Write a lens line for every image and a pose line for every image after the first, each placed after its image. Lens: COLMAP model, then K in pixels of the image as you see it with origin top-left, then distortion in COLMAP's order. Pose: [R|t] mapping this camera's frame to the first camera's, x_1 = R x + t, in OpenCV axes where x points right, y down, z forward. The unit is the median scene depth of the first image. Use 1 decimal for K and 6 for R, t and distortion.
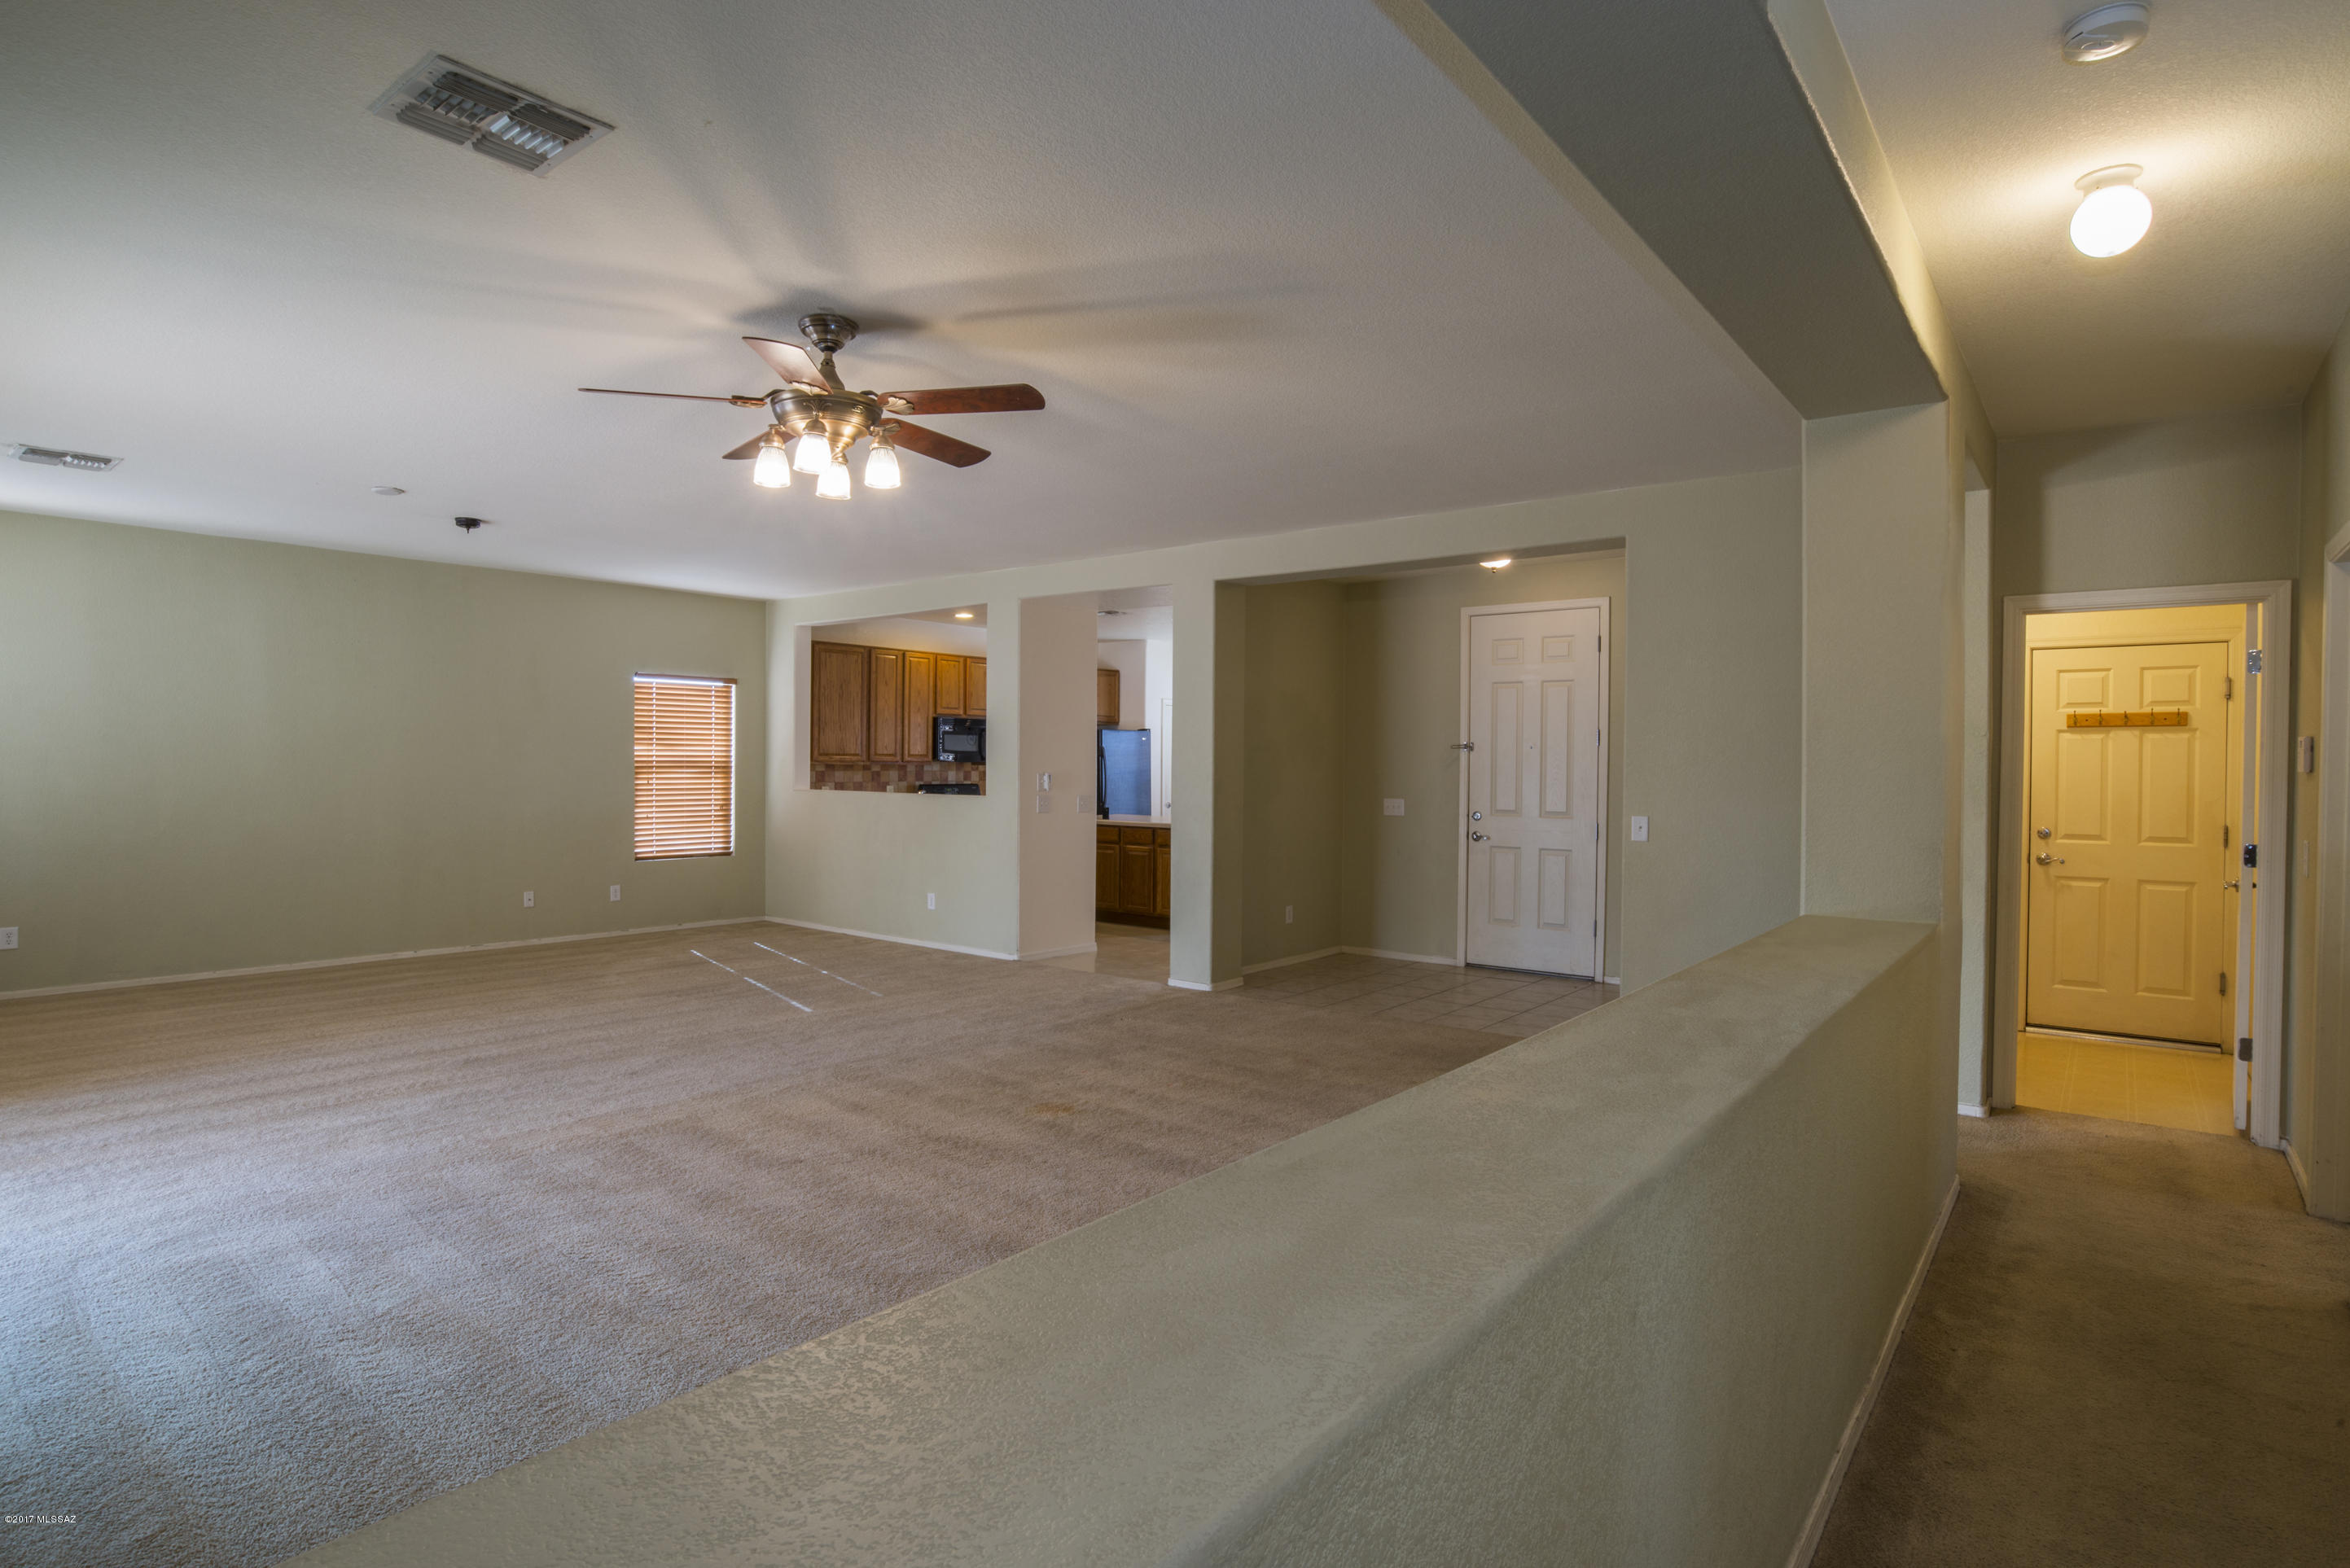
lens RADIAL K [[1228.9, 0, 1222.1], [0, 1228.9, 780.2], [0, 0, 1]] dist [-0.017123, 0.012787]
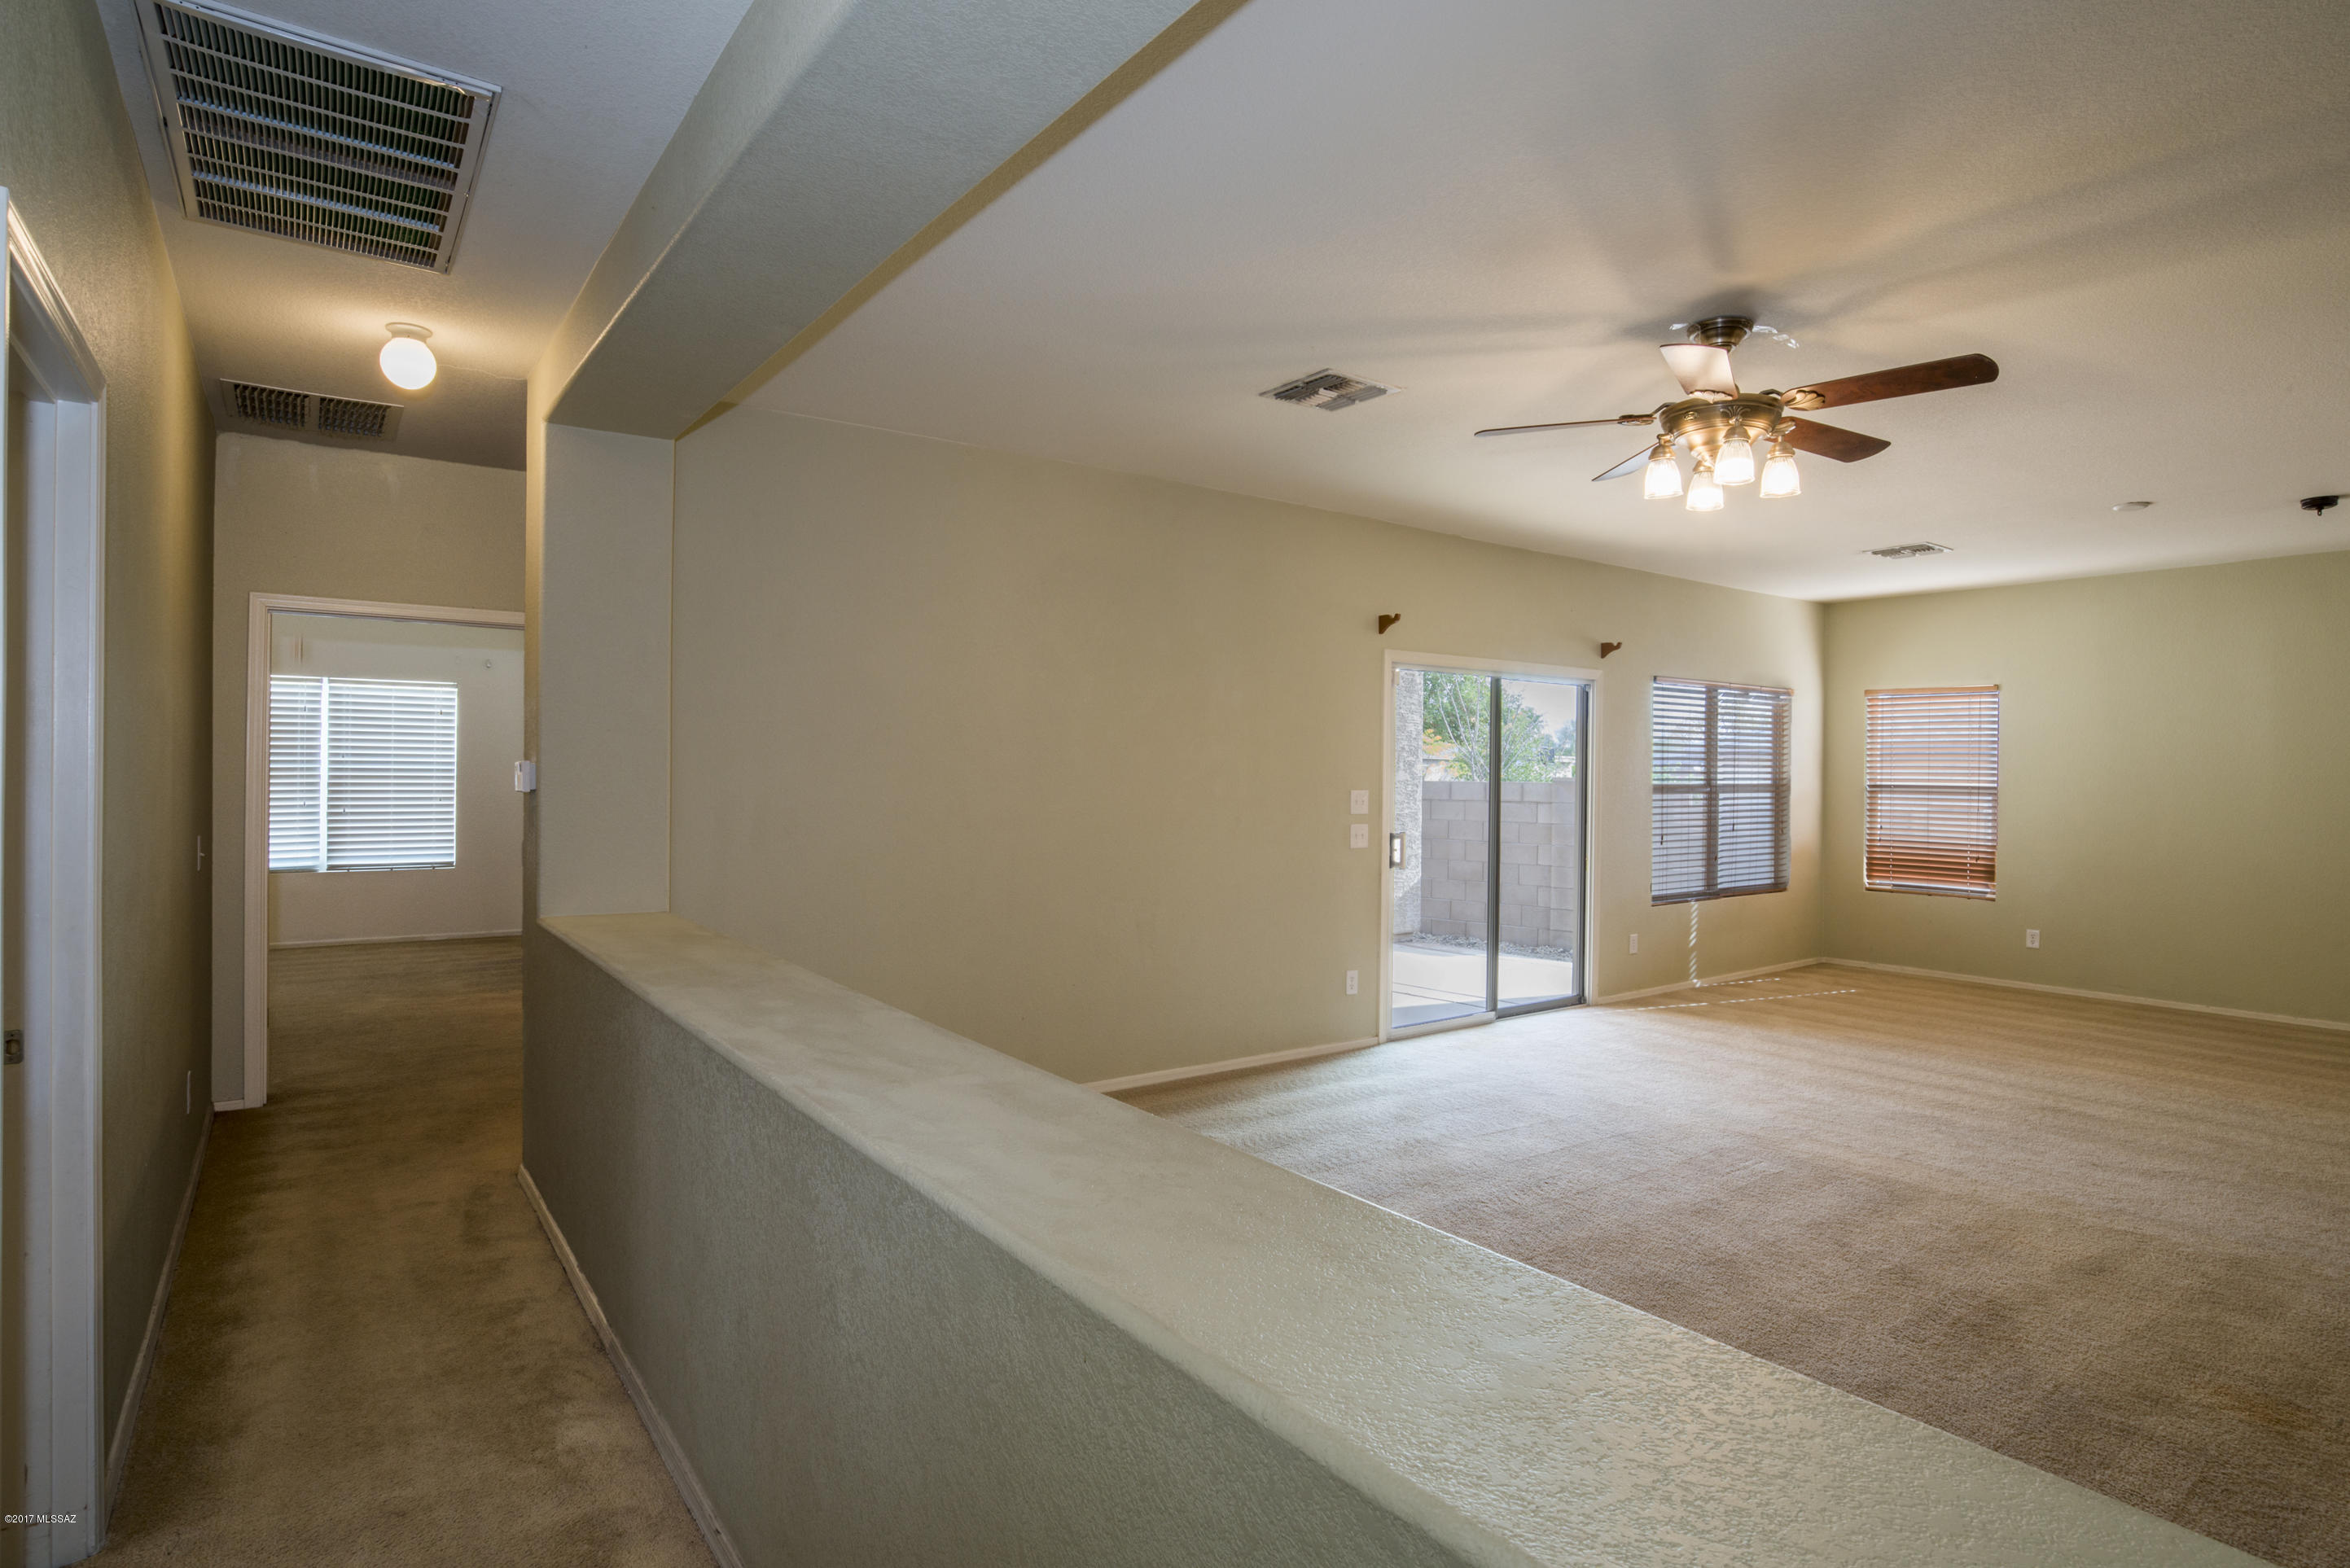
lens RADIAL K [[1264.3, 0, 1157.1], [0, 1264.3, 760.2], [0, 0, 1]] dist [-0.023456, 0.005215]
pose [[-0.319873, -0.018875, -0.947272, 0.637825], [-0.024032, 0.999642, -0.011803, -0.012490], [0.947155, 0.018989, -0.320212, 0.783248]]
